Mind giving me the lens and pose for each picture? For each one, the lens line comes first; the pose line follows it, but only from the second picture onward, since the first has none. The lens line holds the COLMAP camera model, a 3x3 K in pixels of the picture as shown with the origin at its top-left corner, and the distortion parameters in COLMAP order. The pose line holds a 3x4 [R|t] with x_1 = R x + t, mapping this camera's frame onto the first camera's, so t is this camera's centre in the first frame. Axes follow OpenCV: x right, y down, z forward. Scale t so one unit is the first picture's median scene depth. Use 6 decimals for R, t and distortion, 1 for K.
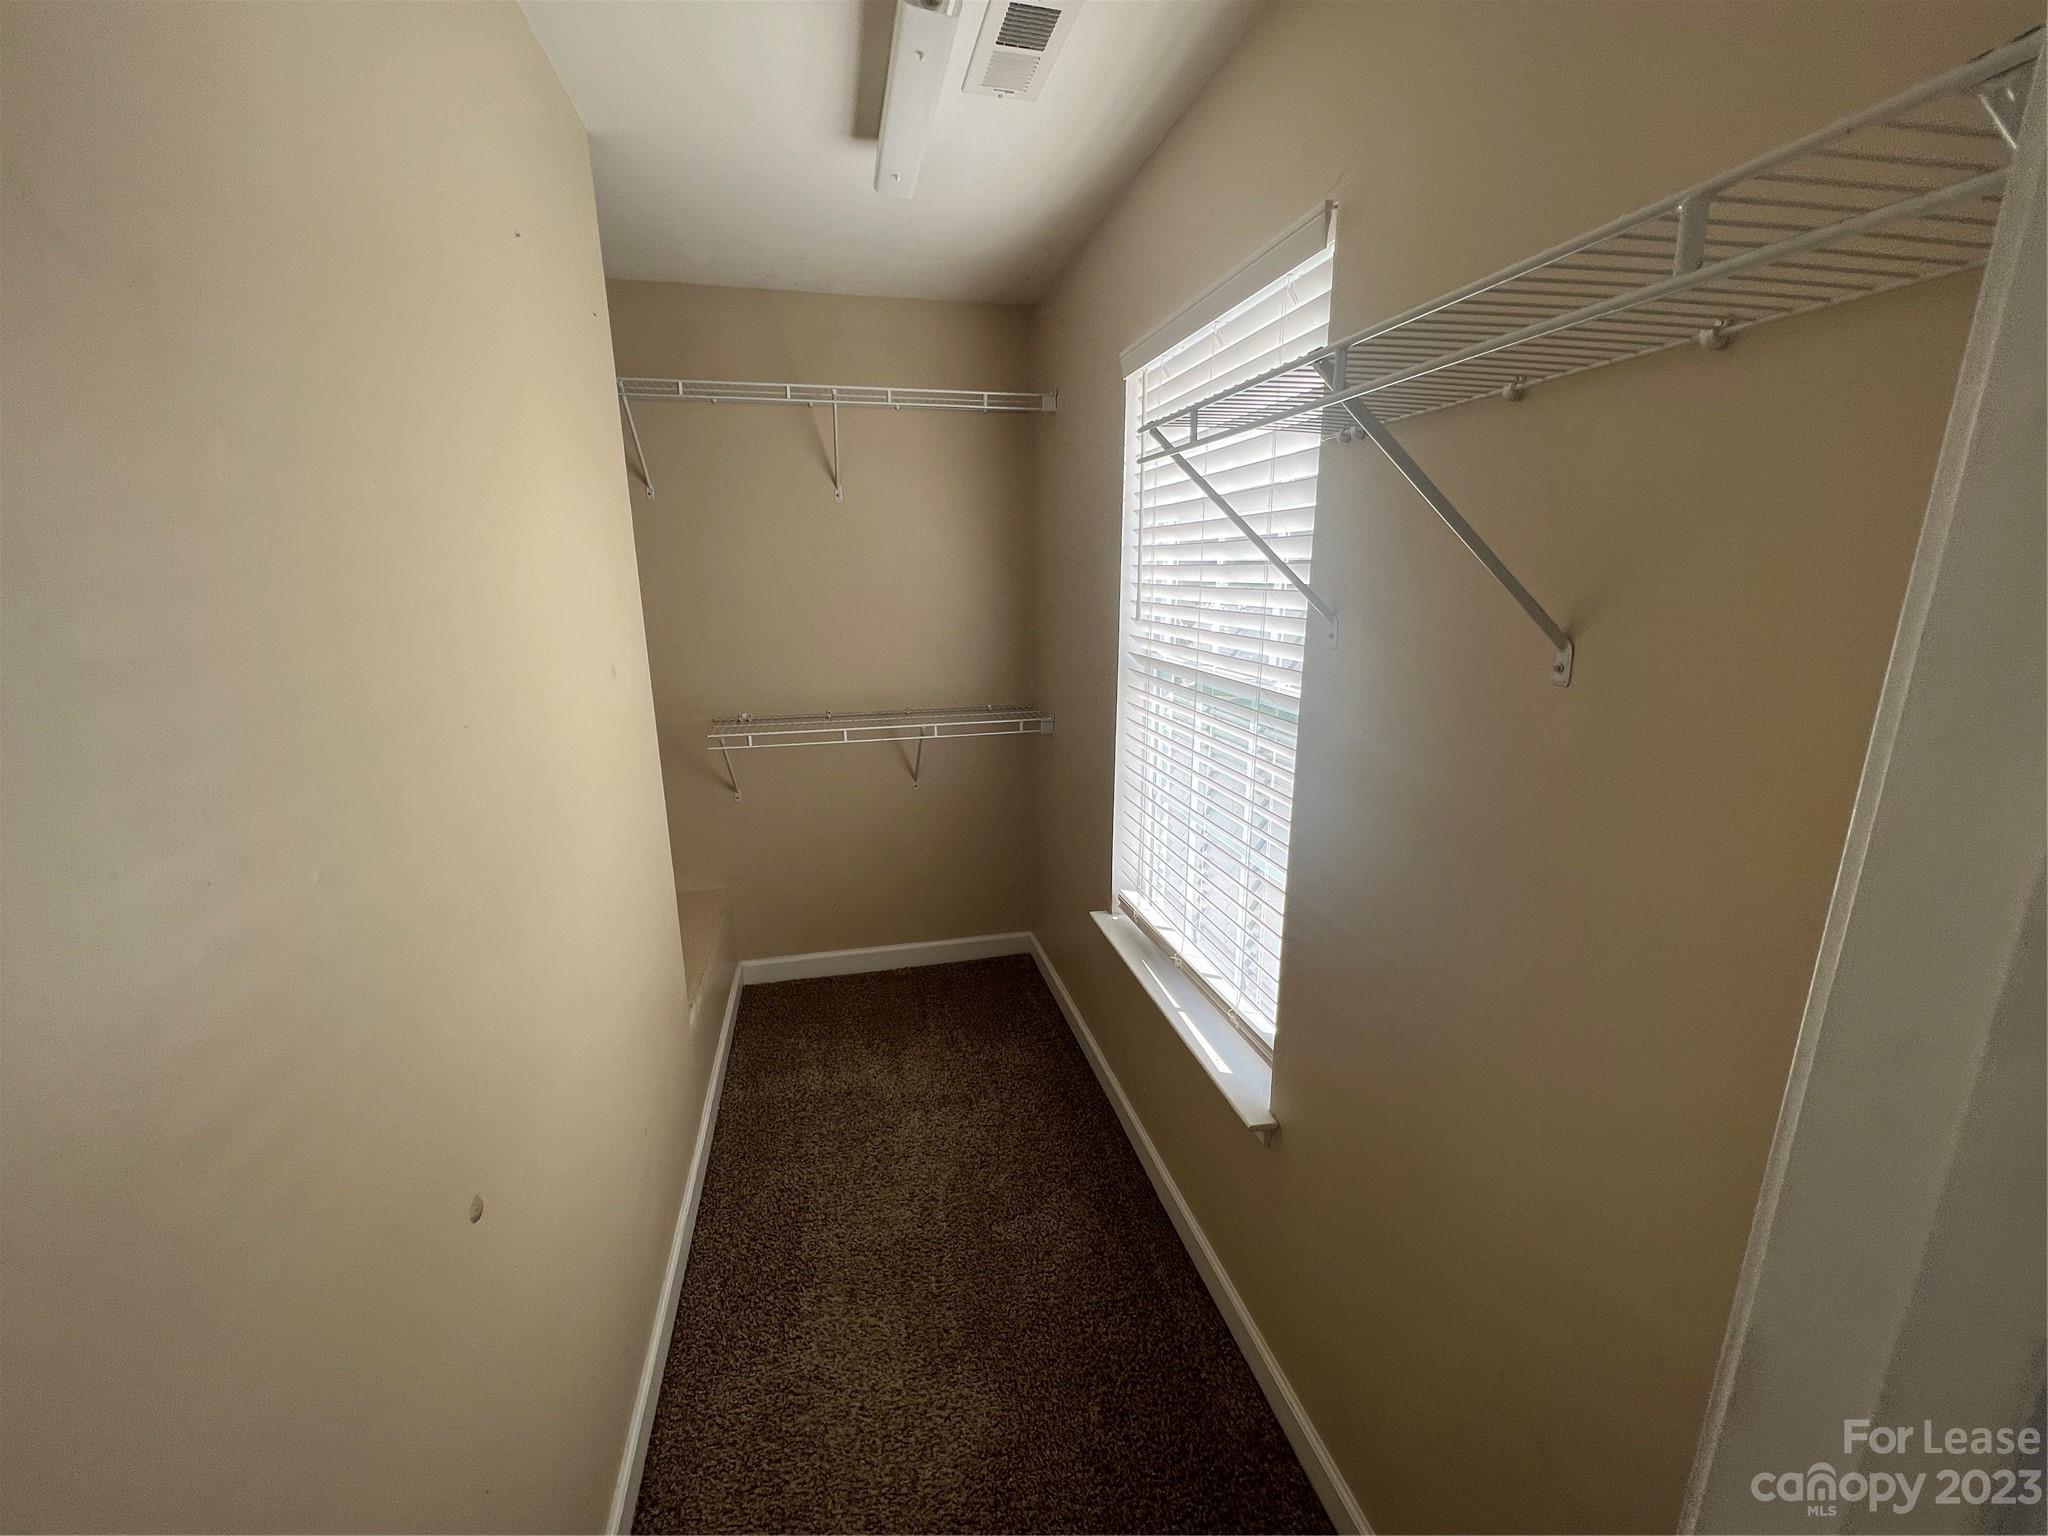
lens RADIAL K [[815.2, 0, 1016.3], [0, 815.2, 769.5], [0, 0, 1]] dist [-0.003623, -0.000363]
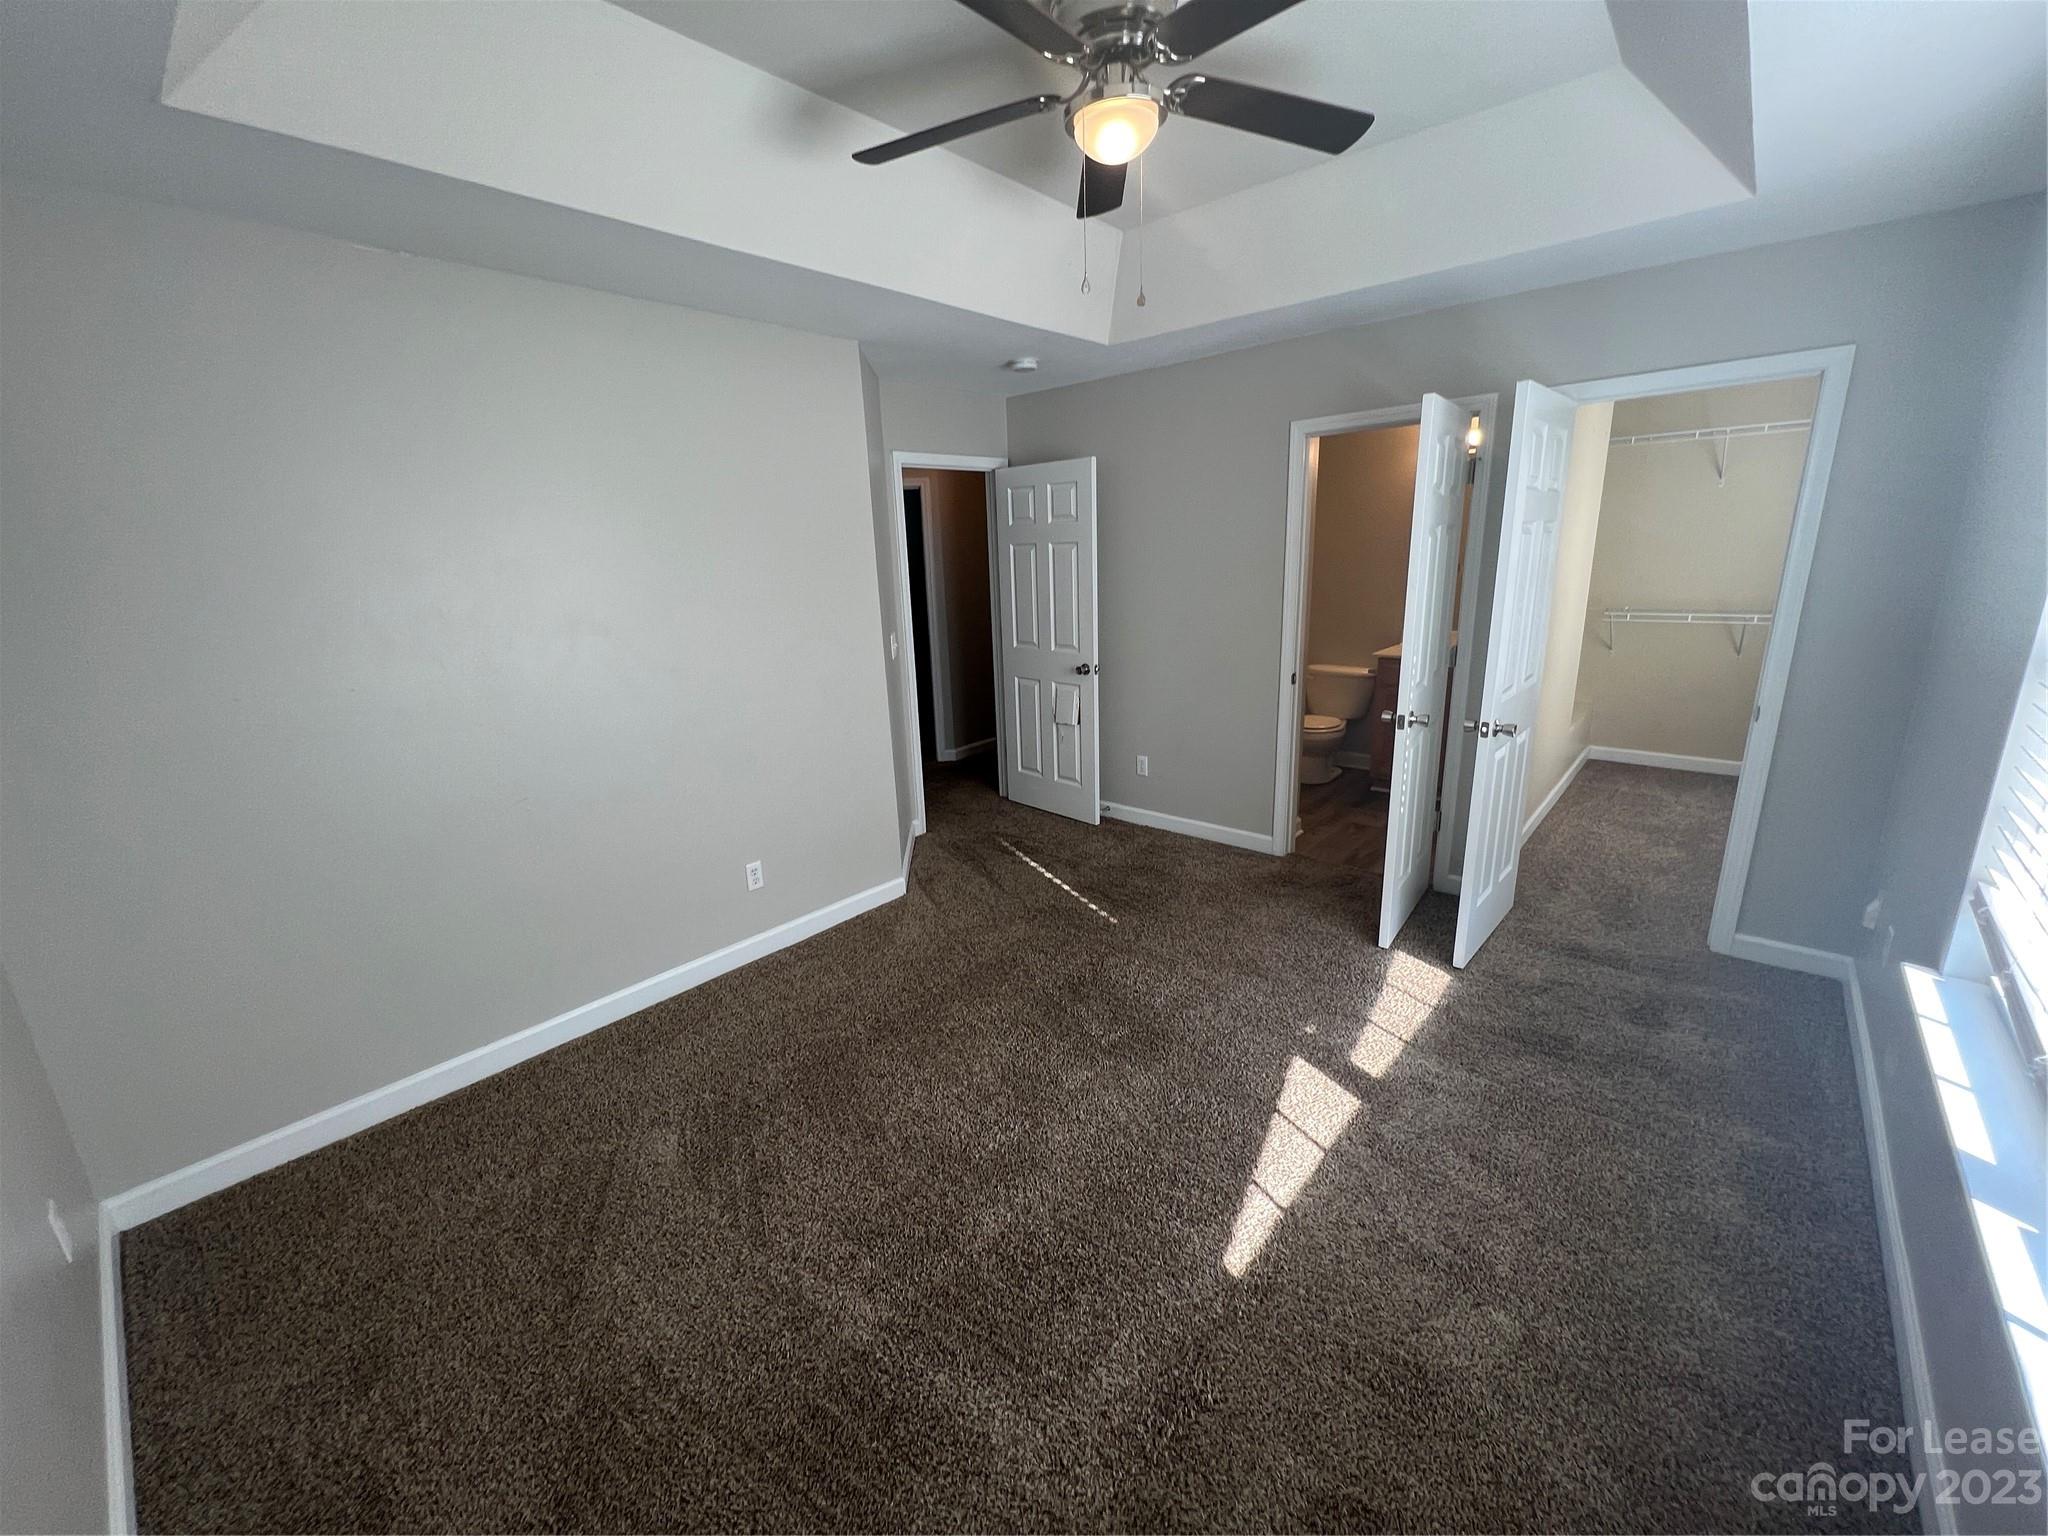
lens RADIAL K [[815.2, 0, 1026.5], [0, 815.2, 761.6], [0, 0, 1]] dist [-0.003623, -0.000363]
pose [[0.591545, 0.199983, -0.781077, 0.387735], [-0.161057, 0.978536, 0.128563, 0.272430], [0.790022, 0.049747, 0.611057, -1.239176]]
